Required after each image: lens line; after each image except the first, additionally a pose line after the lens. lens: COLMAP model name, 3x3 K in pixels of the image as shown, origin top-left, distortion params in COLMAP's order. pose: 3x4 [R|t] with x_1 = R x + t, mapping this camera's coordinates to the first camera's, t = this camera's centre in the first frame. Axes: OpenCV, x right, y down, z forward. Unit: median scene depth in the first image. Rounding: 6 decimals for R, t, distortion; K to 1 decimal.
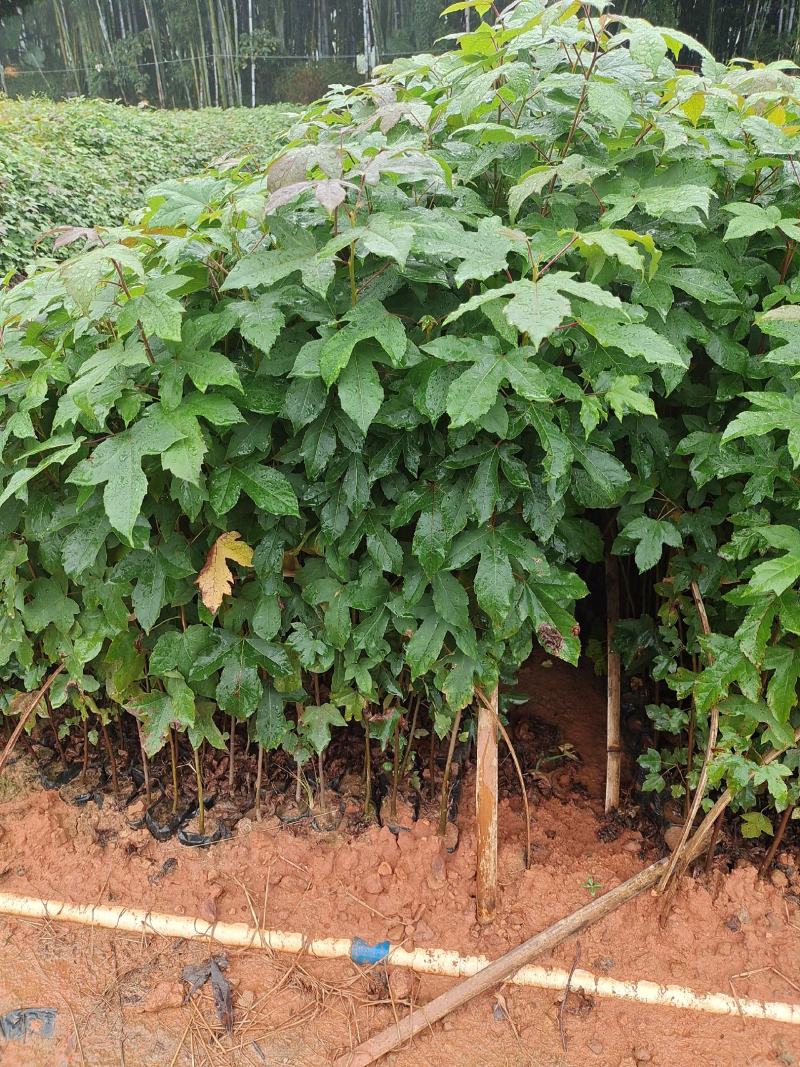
lens RADIAL K [[740.3, 0, 408.8], [0, 740.3, 544.2], [0, 0, 1]] dist [0.053074, -0.042998]
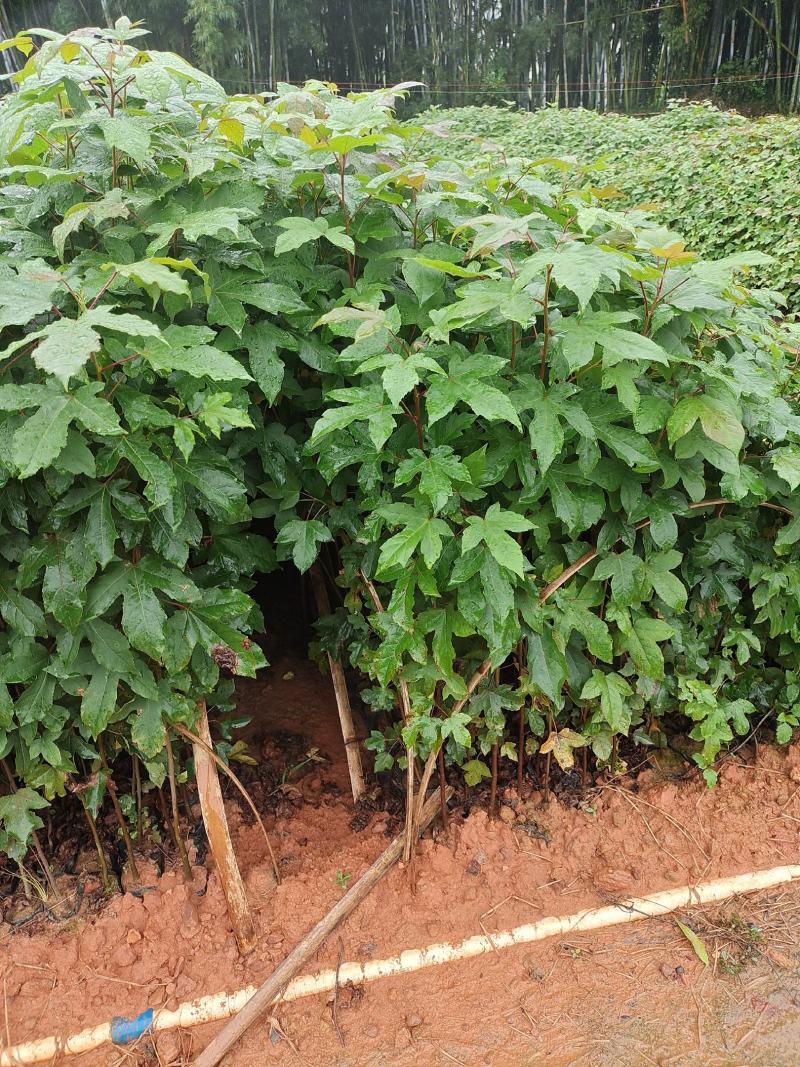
lens RADIAL K [[740.3, 0, 408.8], [0, 740.3, 544.2], [0, 0, 1]] dist [0.053074, -0.042998]
pose [[0.942861, -0.225501, 0.245279, 0.187378], [0.230878, 0.972957, 0.006998, 0.023676], [-0.240224, 0.050032, 0.969427, -0.040355]]
